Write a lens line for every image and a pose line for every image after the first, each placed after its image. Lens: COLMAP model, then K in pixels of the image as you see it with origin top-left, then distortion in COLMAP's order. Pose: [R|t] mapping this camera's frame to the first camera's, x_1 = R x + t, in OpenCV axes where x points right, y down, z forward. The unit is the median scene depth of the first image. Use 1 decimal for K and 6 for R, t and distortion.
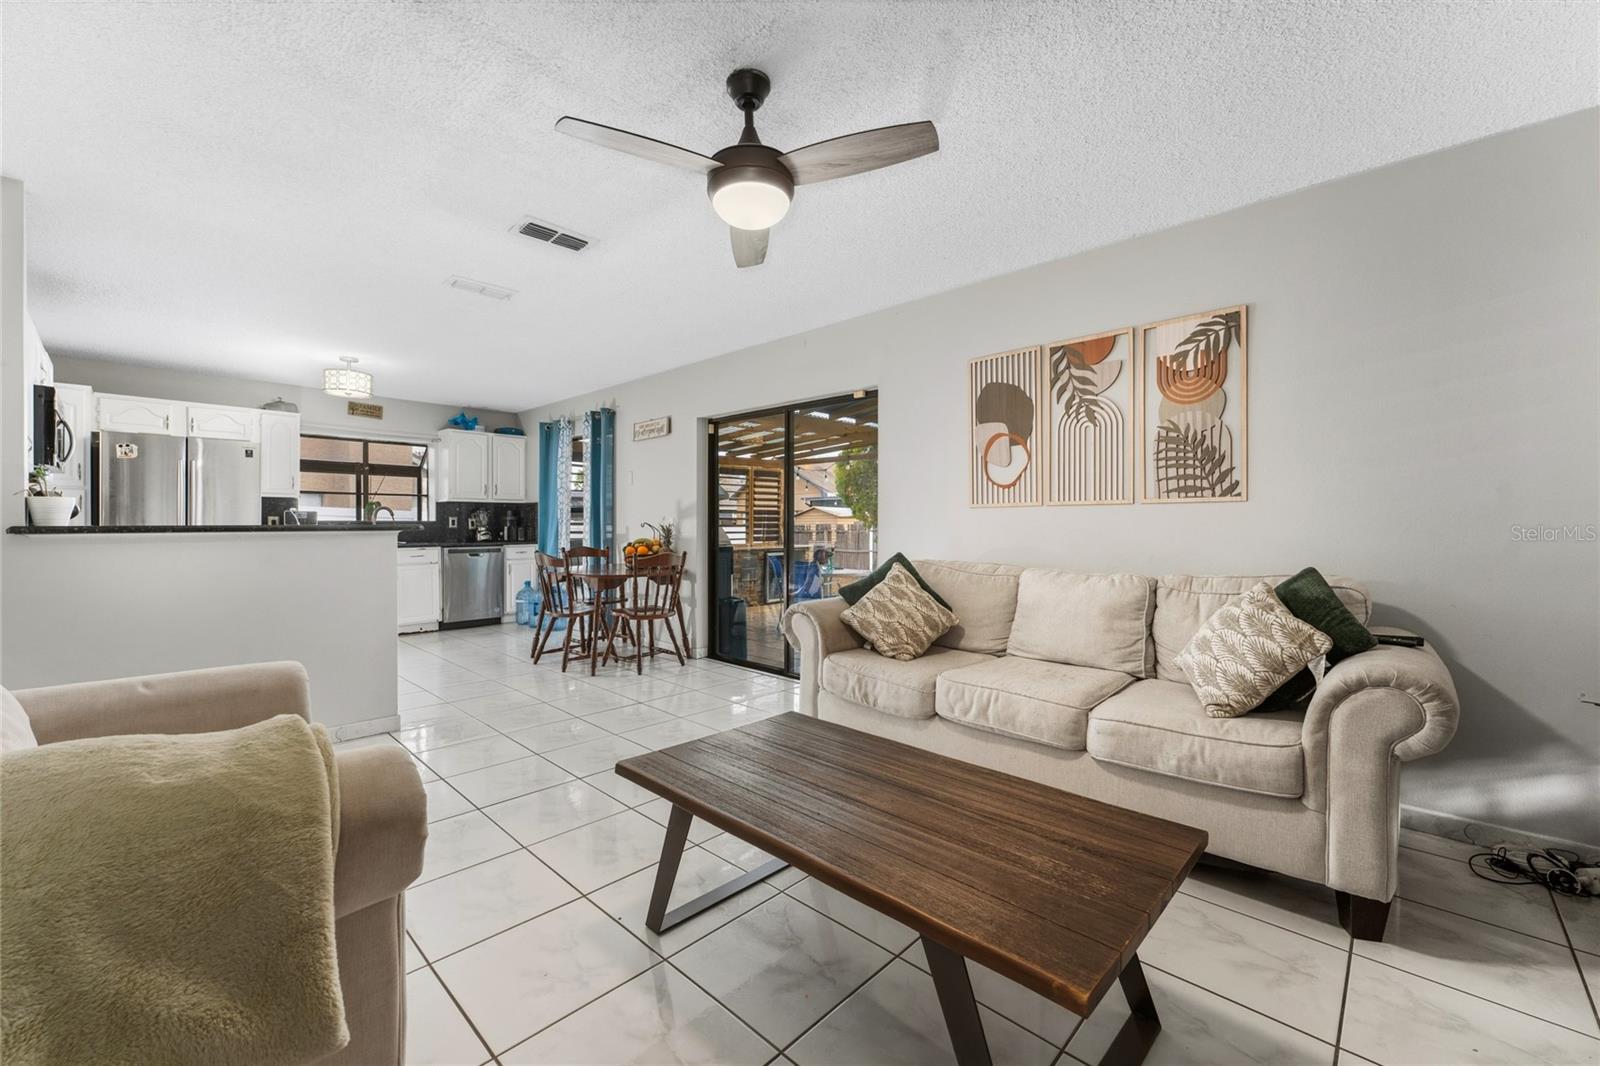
lens RADIAL K [[640.6, 0, 796.2], [0, 640.6, 525.6], [0, 0, 1]] dist [-0.000042, 0.000005]
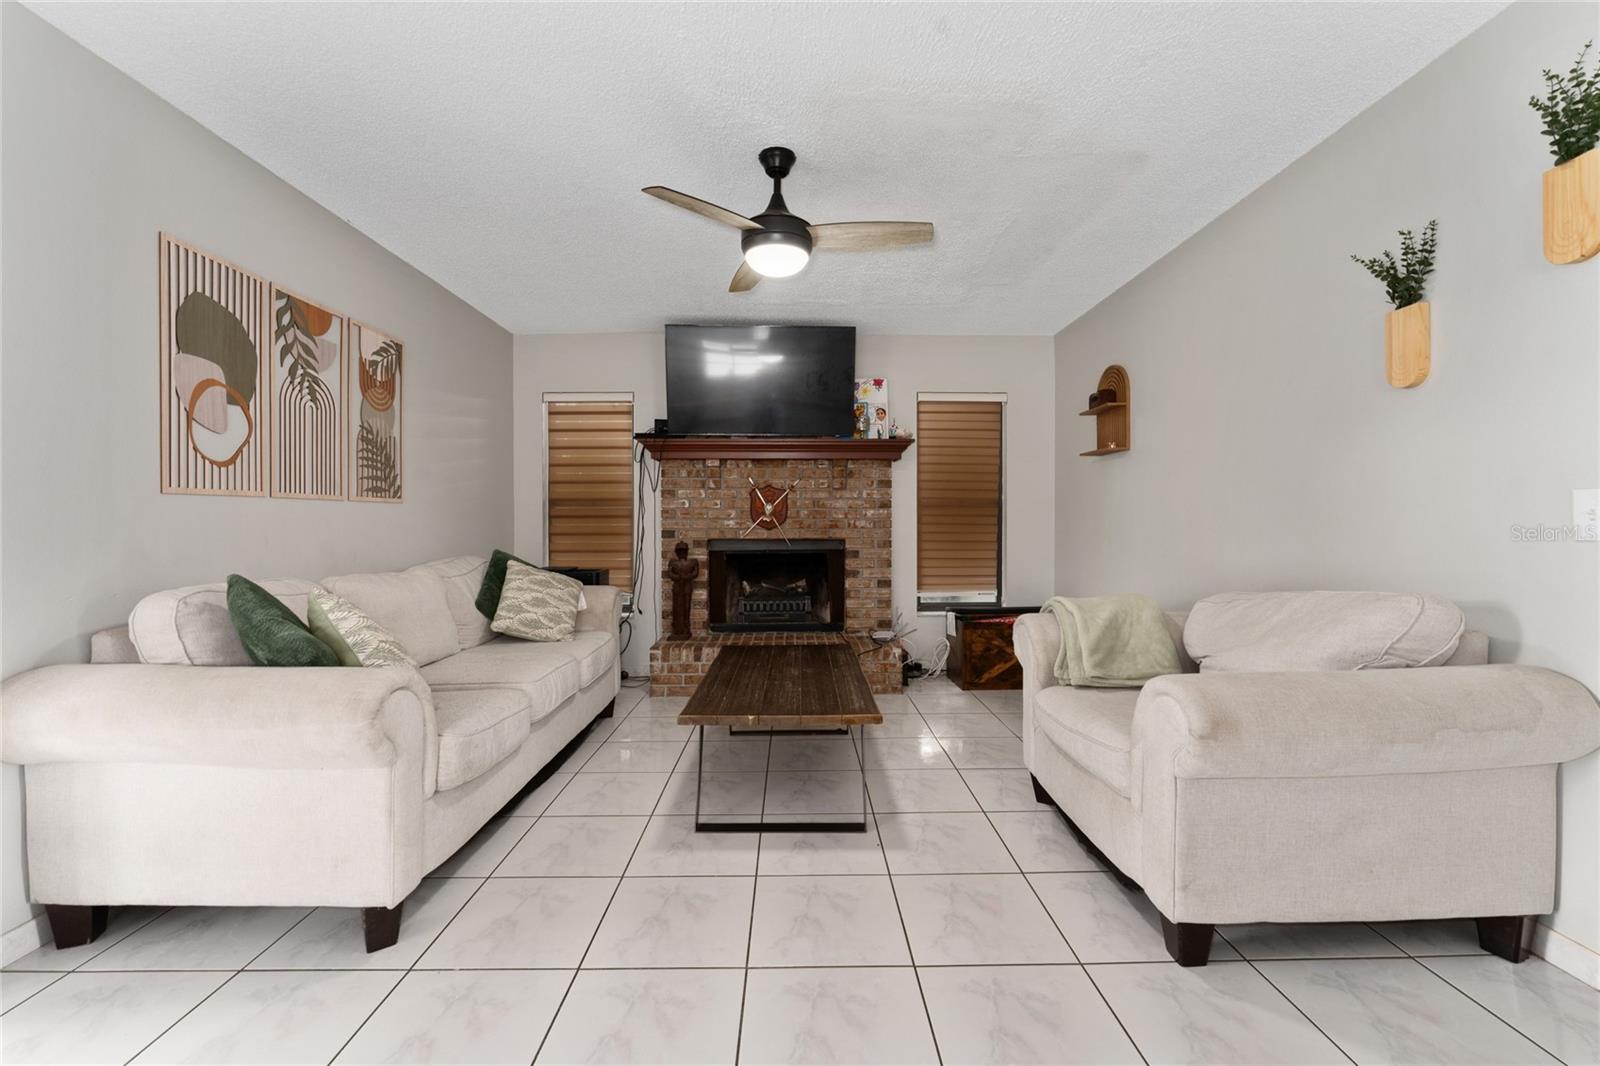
lens RADIAL K [[640.6, 0, 798.7], [0, 640.6, 526.7], [0, 0, 1]] dist [-0.000042, 0.000005]
pose [[-0.703005, -0.008251, 0.711137, -0.645975], [-0.000226, 0.999935, 0.011379, -0.006481], [-0.711185, 0.007839, -0.702961, 1.228725]]
